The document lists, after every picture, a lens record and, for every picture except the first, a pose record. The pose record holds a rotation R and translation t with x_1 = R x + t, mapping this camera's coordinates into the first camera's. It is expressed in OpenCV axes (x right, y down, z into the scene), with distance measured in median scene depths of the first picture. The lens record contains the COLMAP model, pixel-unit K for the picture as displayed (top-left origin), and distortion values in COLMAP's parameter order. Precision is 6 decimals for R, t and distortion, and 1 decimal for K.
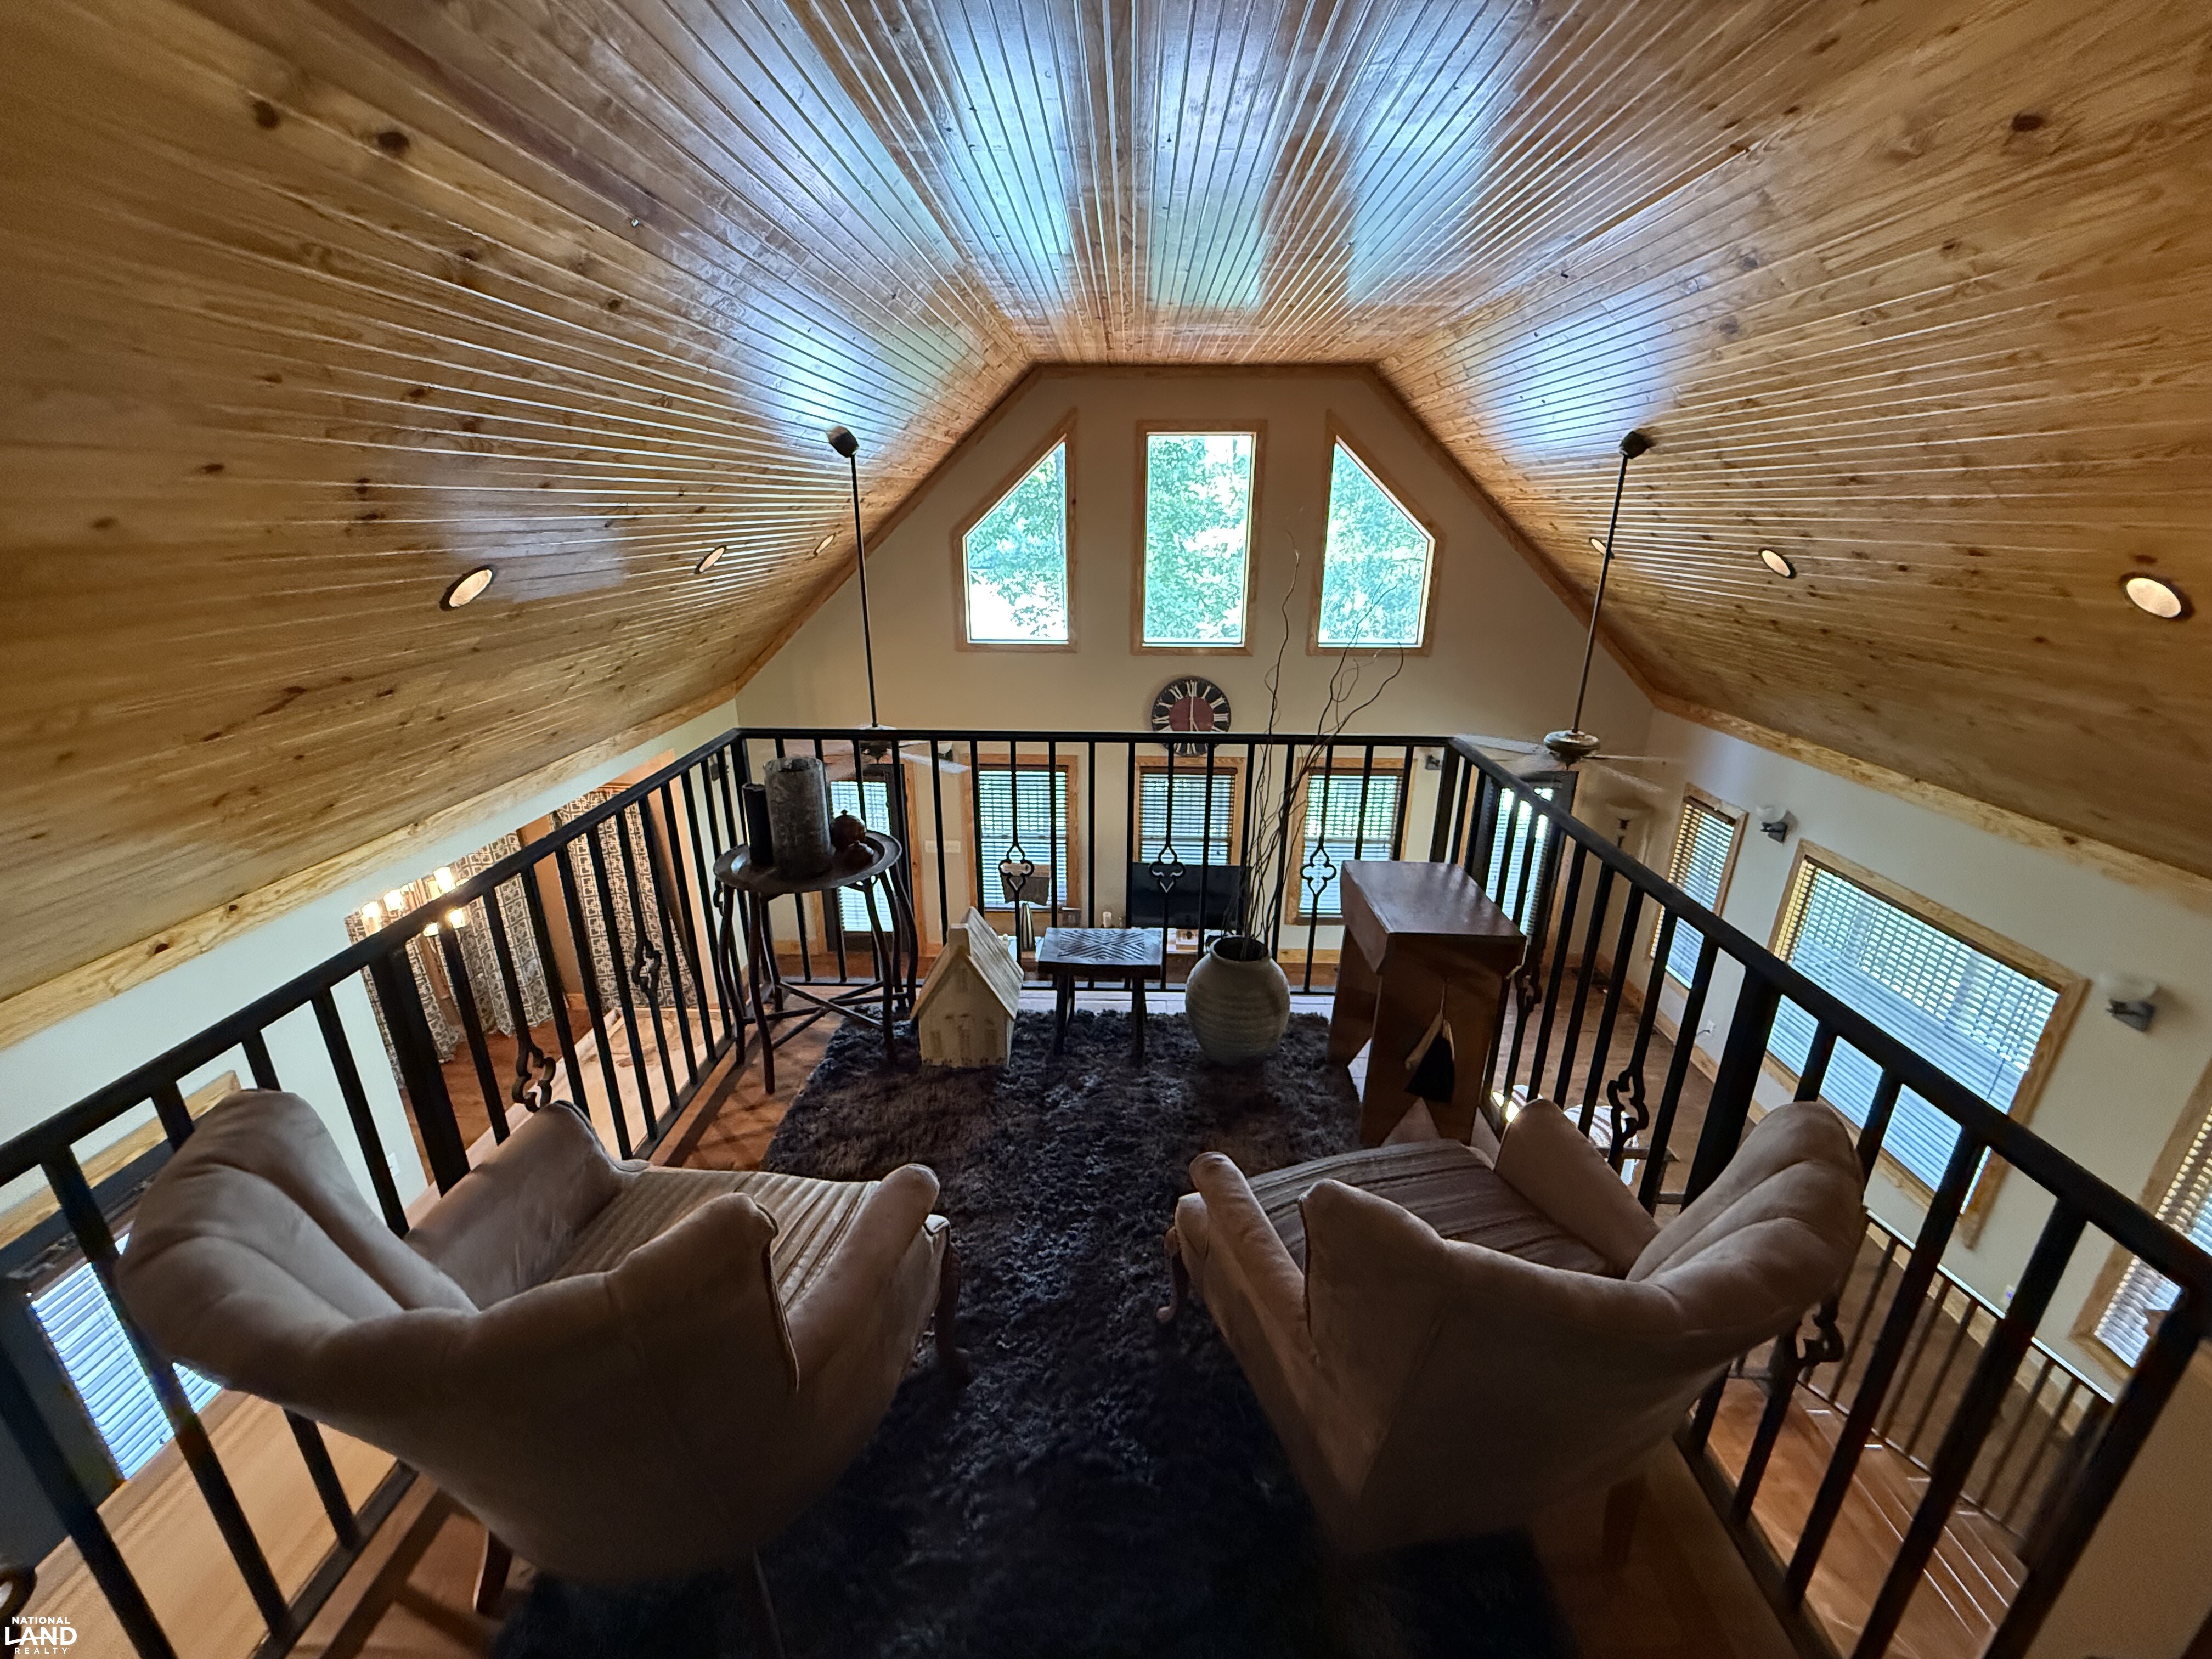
lens RADIAL K [[885.3, 0, 1107.9], [0, 885.3, 826.8], [0, 0, 1]] dist [-0.000225, 0.000228]
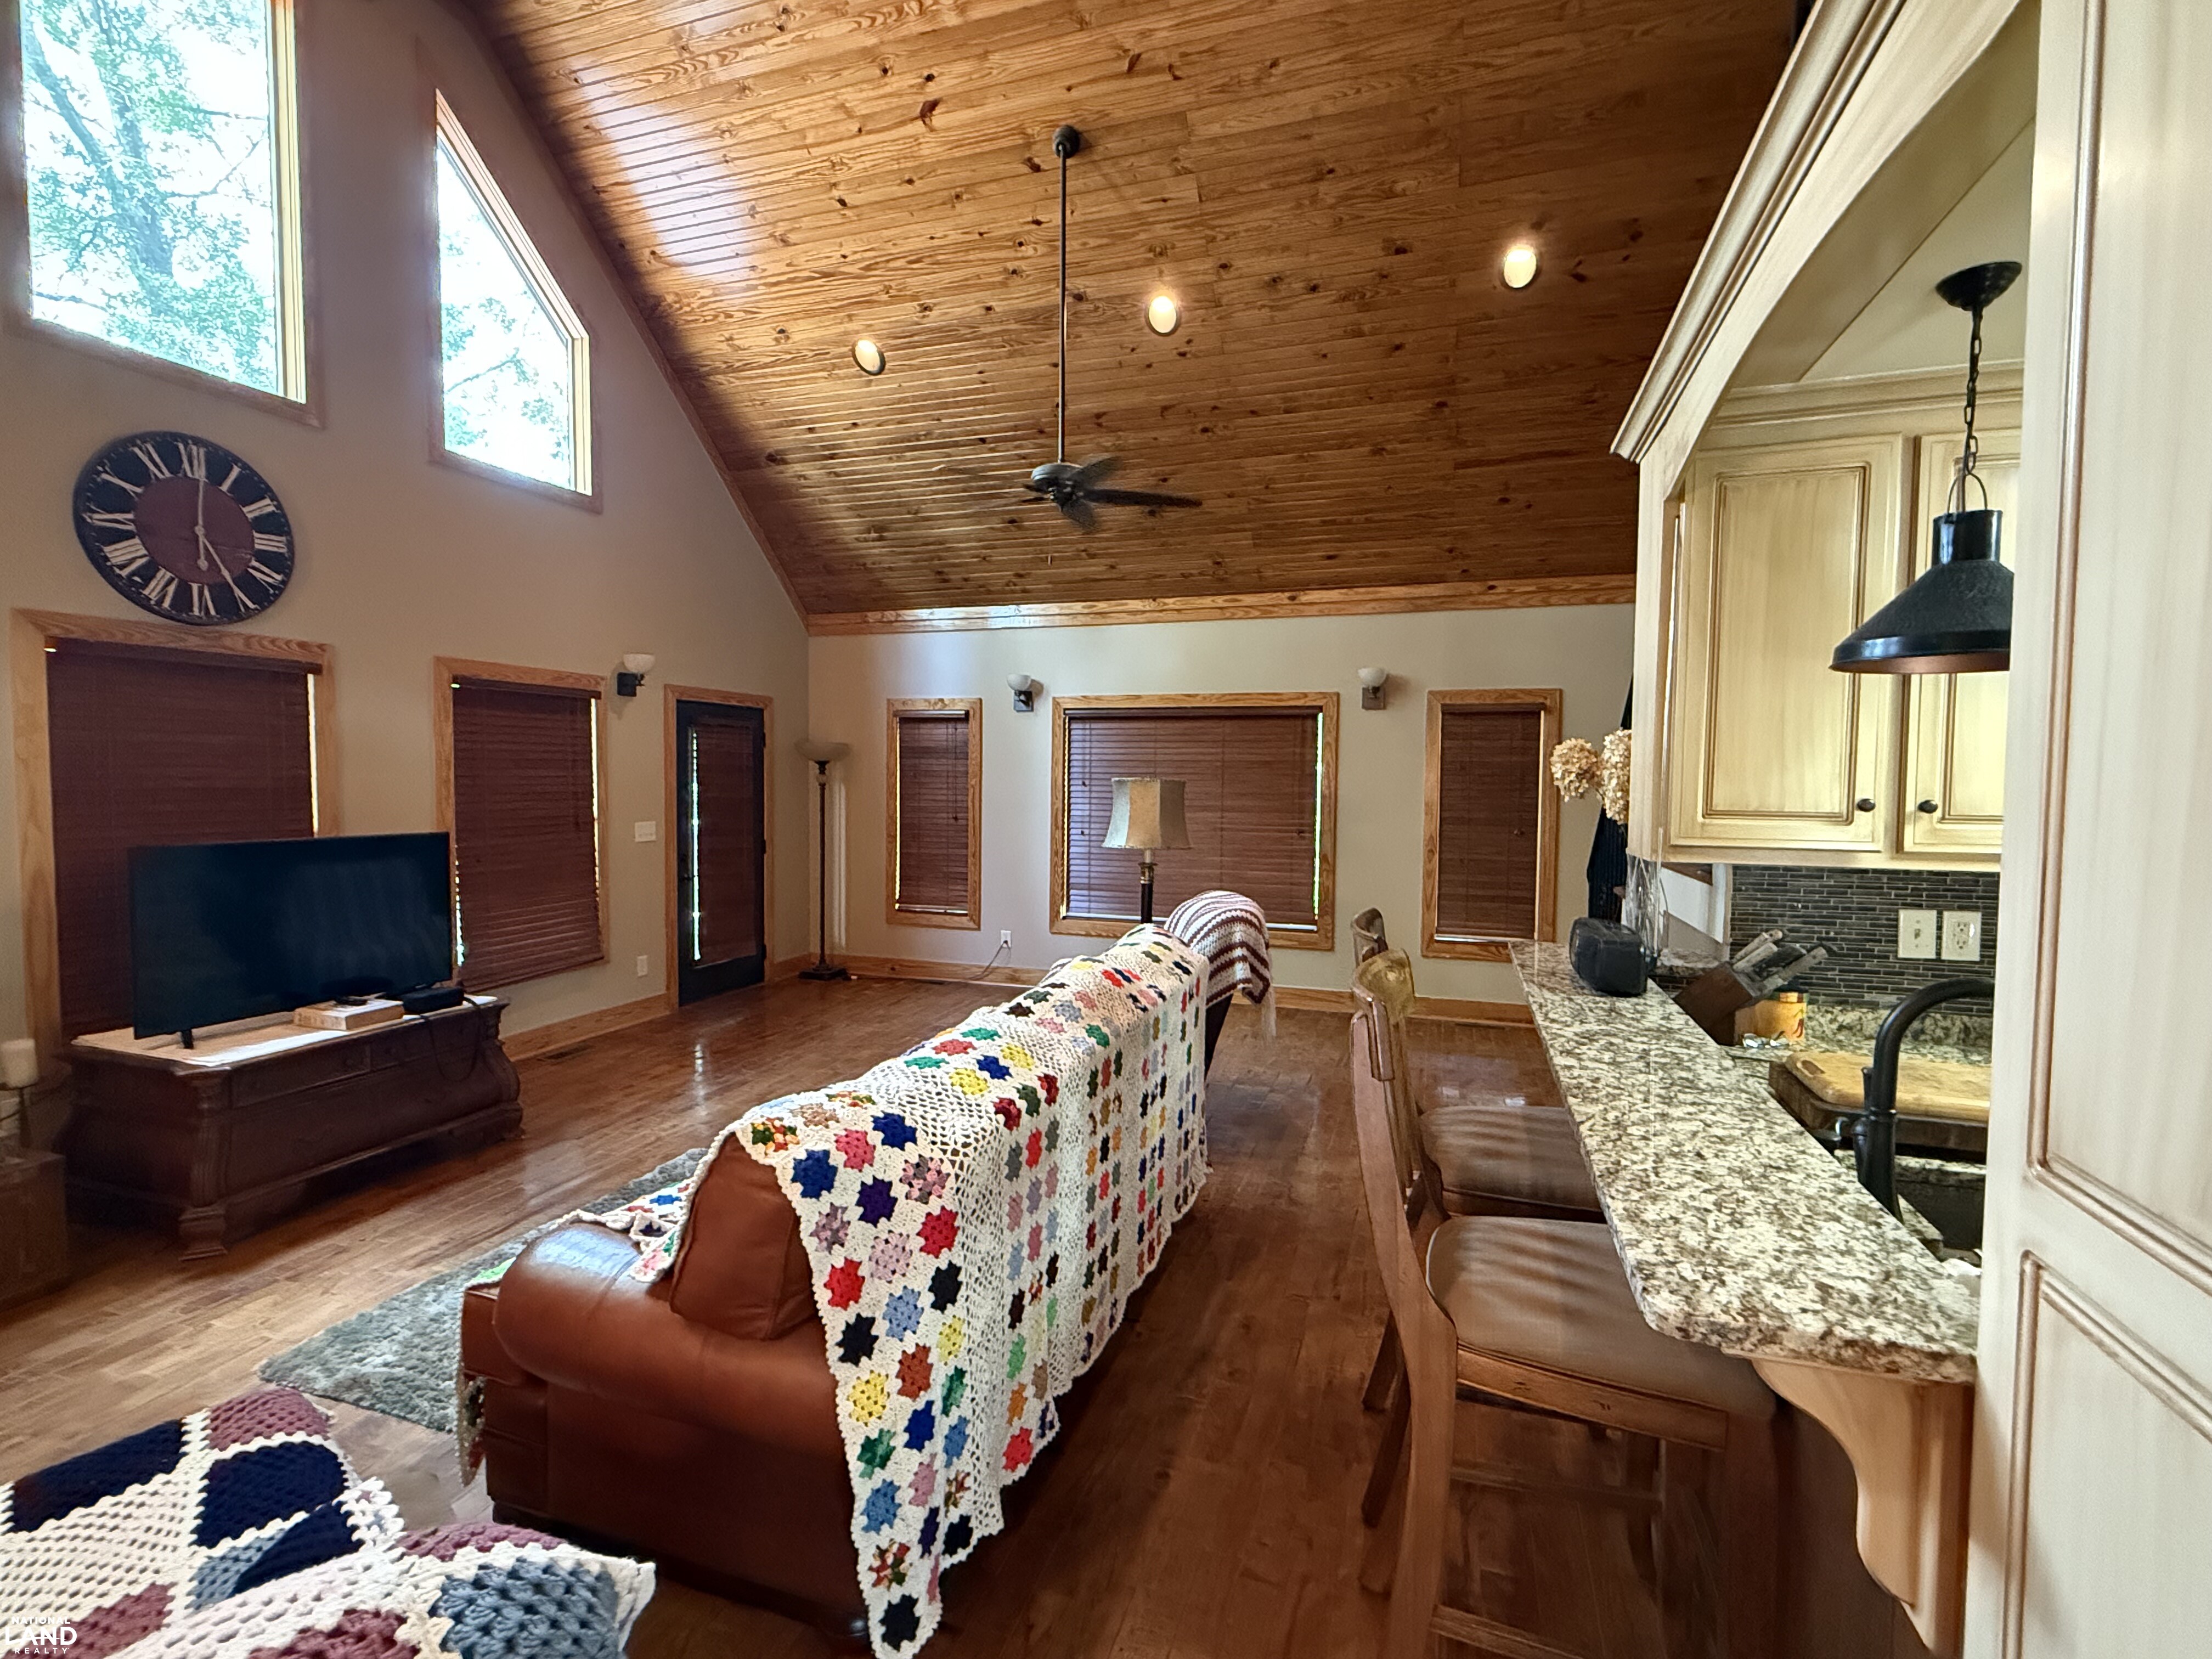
lens RADIAL K [[1026.6, 0, 1102.1], [0, 1026.6, 830.4], [0, 0, 1]] dist [0.000968, 0.000030]
pose [[0.293108, -0.054034, 0.954551, -0.354942], [0.313309, 0.948700, -0.042503, 0.237313], [-0.903286, 0.311528, 0.295001, 0.672098]]
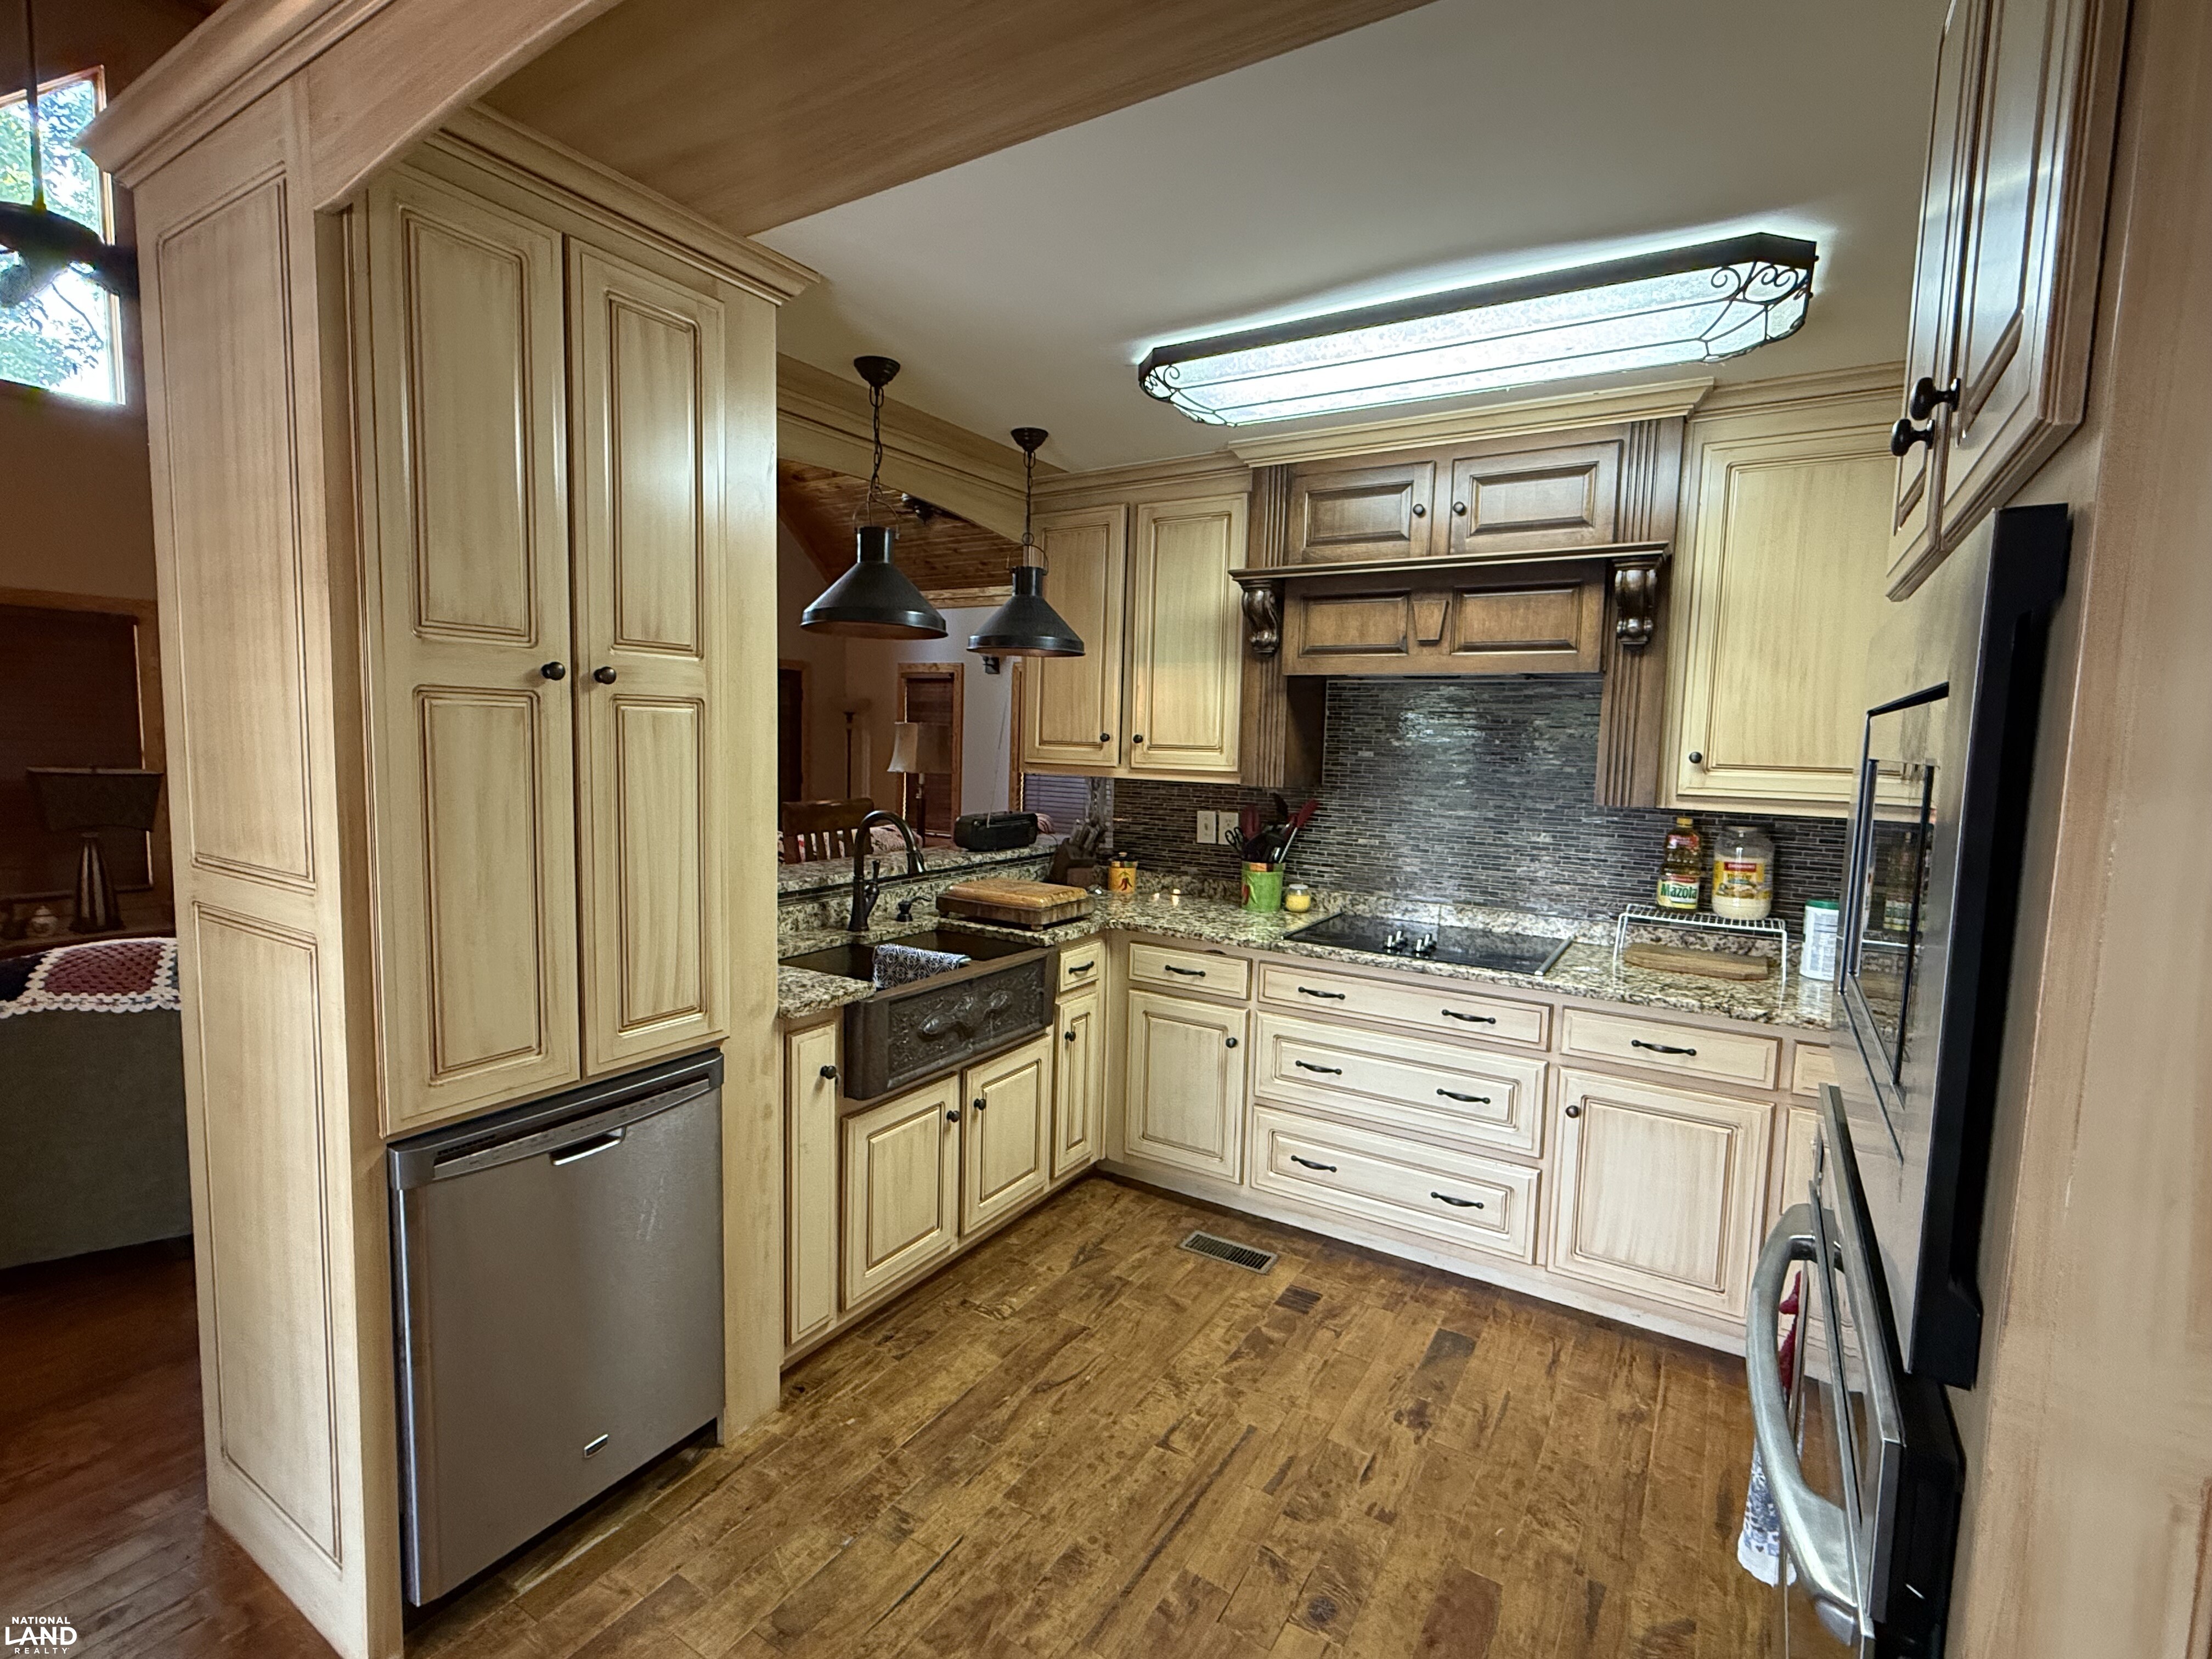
lens RADIAL K [[1026.6, 0, 1107.4], [0, 1026.6, 829.1], [0, 0, 1]] dist [0.000968, 0.000030]
pose [[0.502584, -0.072742, 0.861463, -0.438371], [0.266254, 0.961044, -0.074184, 0.399694], [-0.822507, 0.266652, 0.502373, 0.230347]]
